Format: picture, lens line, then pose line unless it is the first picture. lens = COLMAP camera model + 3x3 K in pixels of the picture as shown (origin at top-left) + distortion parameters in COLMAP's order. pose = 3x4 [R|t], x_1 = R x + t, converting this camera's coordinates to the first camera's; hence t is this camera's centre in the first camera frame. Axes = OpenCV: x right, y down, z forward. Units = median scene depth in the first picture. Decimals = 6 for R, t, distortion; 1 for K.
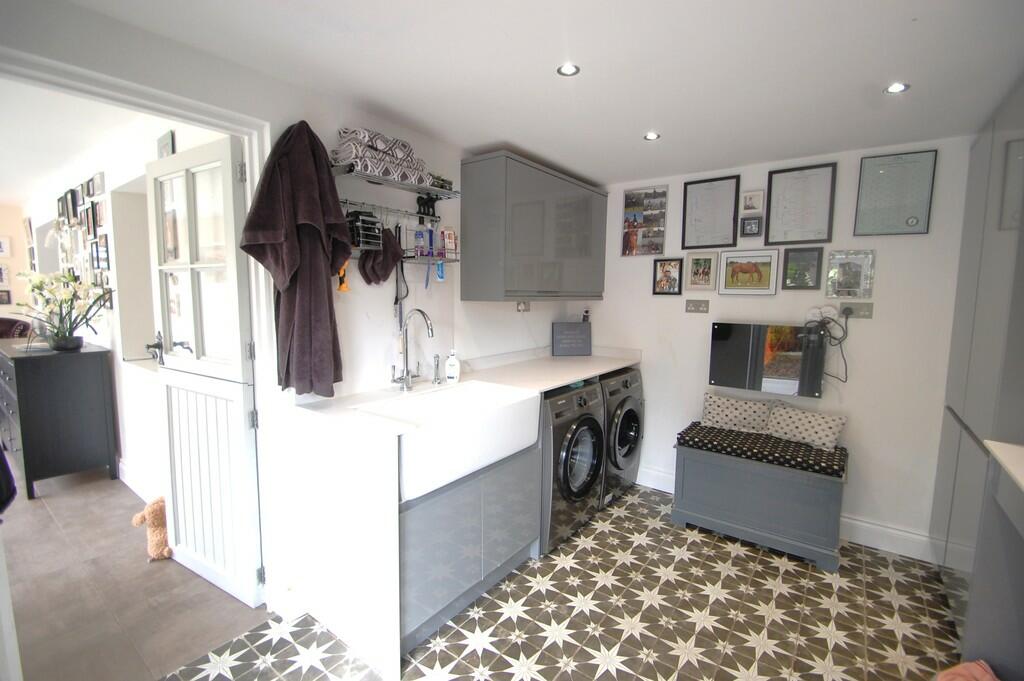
lens RADIAL K [[446.1, 0, 513.2], [0, 446.1, 341.0], [0, 0, 1]] dist [0.014461, -0.013092]
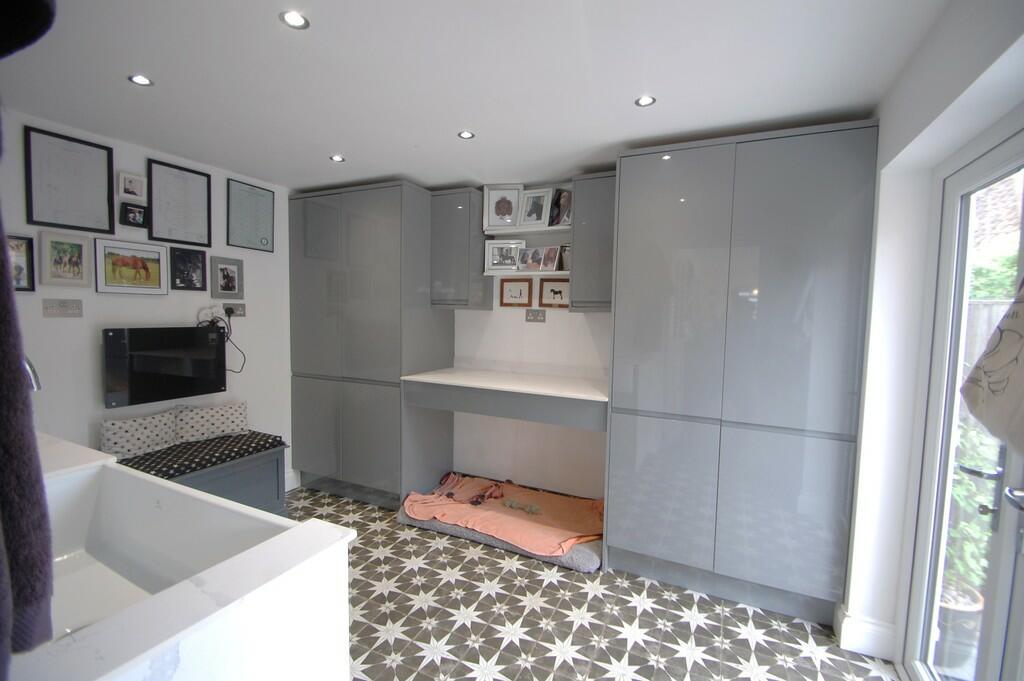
lens RADIAL K [[457.3, 0, 512.0], [0, 457.3, 340.5], [0, 0, 1]] dist [0.015140, -0.016988]
pose [[-0.194605, -0.078075, 0.977769, -0.497634], [0.081257, 0.992118, 0.095393, -0.041243], [-0.977510, 0.098014, -0.186727, 0.483653]]
